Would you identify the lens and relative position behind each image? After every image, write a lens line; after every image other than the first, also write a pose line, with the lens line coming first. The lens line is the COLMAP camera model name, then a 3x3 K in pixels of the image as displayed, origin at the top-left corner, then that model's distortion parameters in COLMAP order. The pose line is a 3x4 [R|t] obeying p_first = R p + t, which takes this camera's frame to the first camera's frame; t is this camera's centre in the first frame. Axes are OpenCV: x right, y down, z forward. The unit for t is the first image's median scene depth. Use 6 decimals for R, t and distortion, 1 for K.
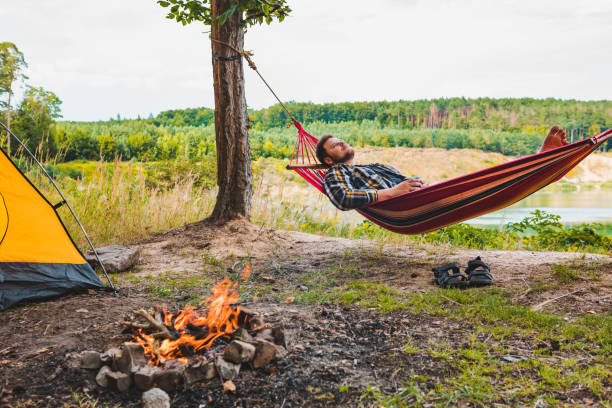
lens RADIAL K [[738.4, 0, 306.0], [0, 738.4, 204.0], [0, 0, 1]] dist [-0.017864, 0.031075]
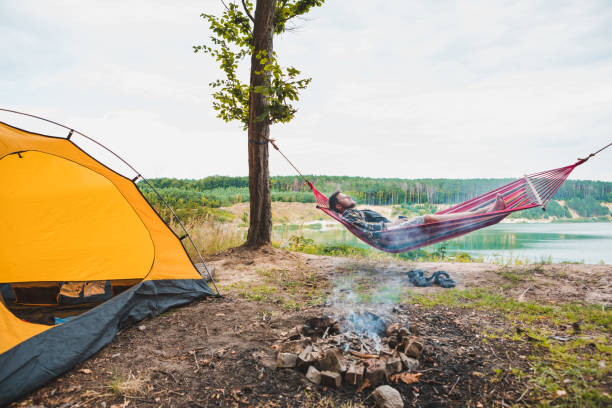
lens RADIAL K [[413.0, 0, 306.0], [0, 413.0, 204.0], [0, 0, 1]] dist [-0.108696, 0.062201]
pose [[0.980960, 0.009621, 0.193971, -0.266954], [0.004136, 0.997510, -0.070397, -0.006455], [-0.194165, 0.069859, 0.978478, 0.187925]]
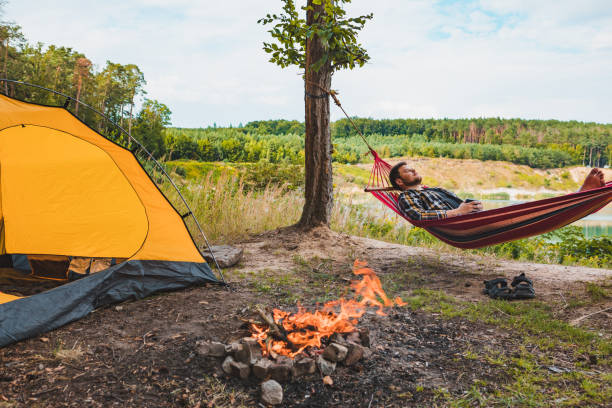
lens RADIAL K [[604.8, 0, 306.0], [0, 604.8, 204.0], [0, 0, 1]] dist [-0.066709, 0.106234]
pose [[0.994716, 0.041922, -0.093718, -0.034365], [-0.041336, 0.999112, 0.008183, -0.036482], [0.093978, -0.004266, 0.995565, -0.014731]]
